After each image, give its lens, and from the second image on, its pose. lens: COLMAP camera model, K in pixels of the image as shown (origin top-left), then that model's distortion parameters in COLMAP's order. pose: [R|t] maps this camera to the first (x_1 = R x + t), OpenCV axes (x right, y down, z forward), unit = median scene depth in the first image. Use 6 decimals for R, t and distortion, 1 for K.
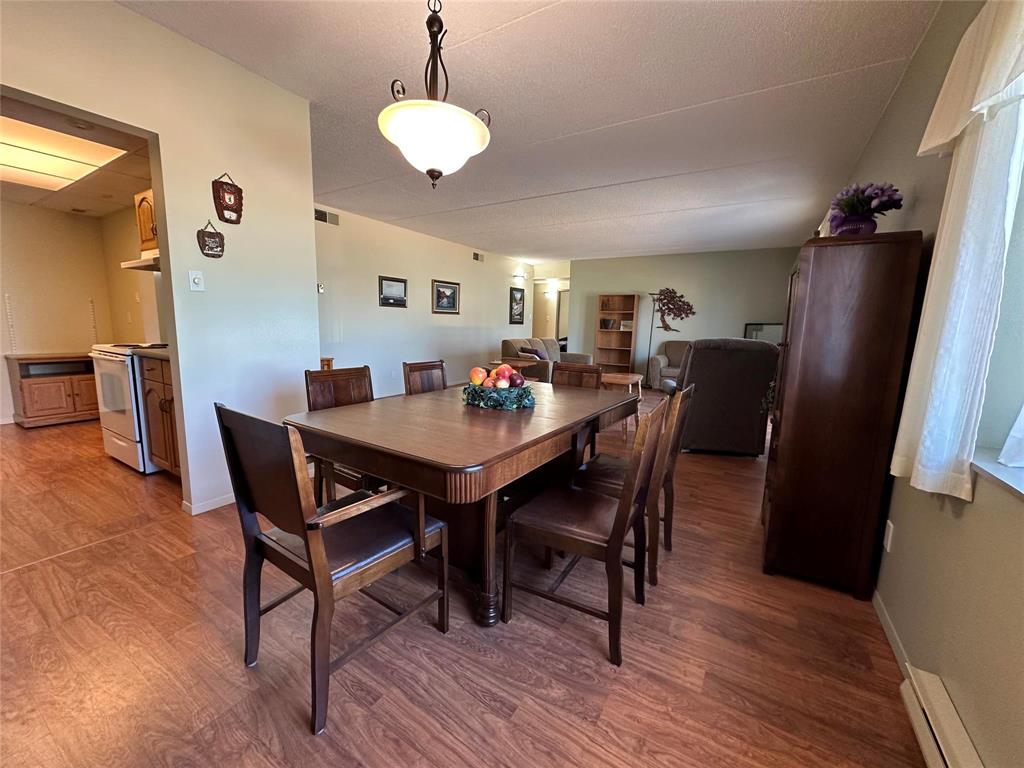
lens RADIAL K [[409.9, 0, 510.4], [0, 409.9, 385.3], [0, 0, 1]] dist [0.003289, 0.000563]
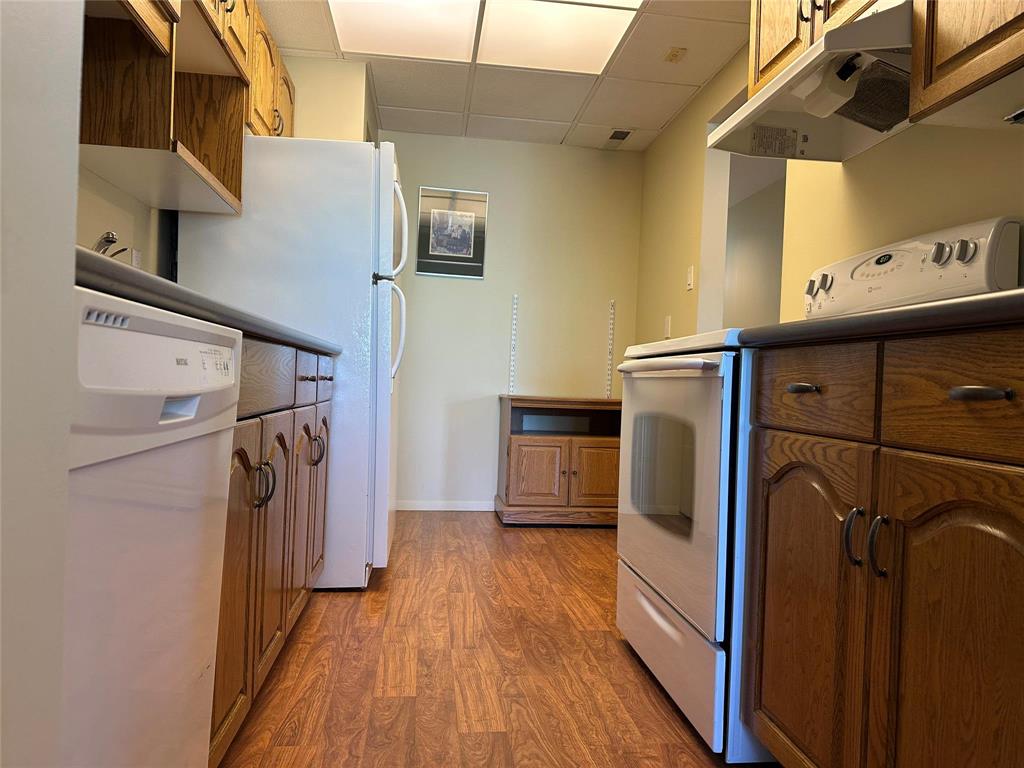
lens RADIAL K [[719.5, 0, 511.9], [0, 719.5, 385.3], [0, 0, 1]] dist [0.064190, -0.033995]
pose [[0.629686, 0.002010, -0.776848, -0.420518], [-0.134567, 0.985162, -0.106527, 0.022437], [0.765106, 0.171617, 0.620613, 0.377563]]
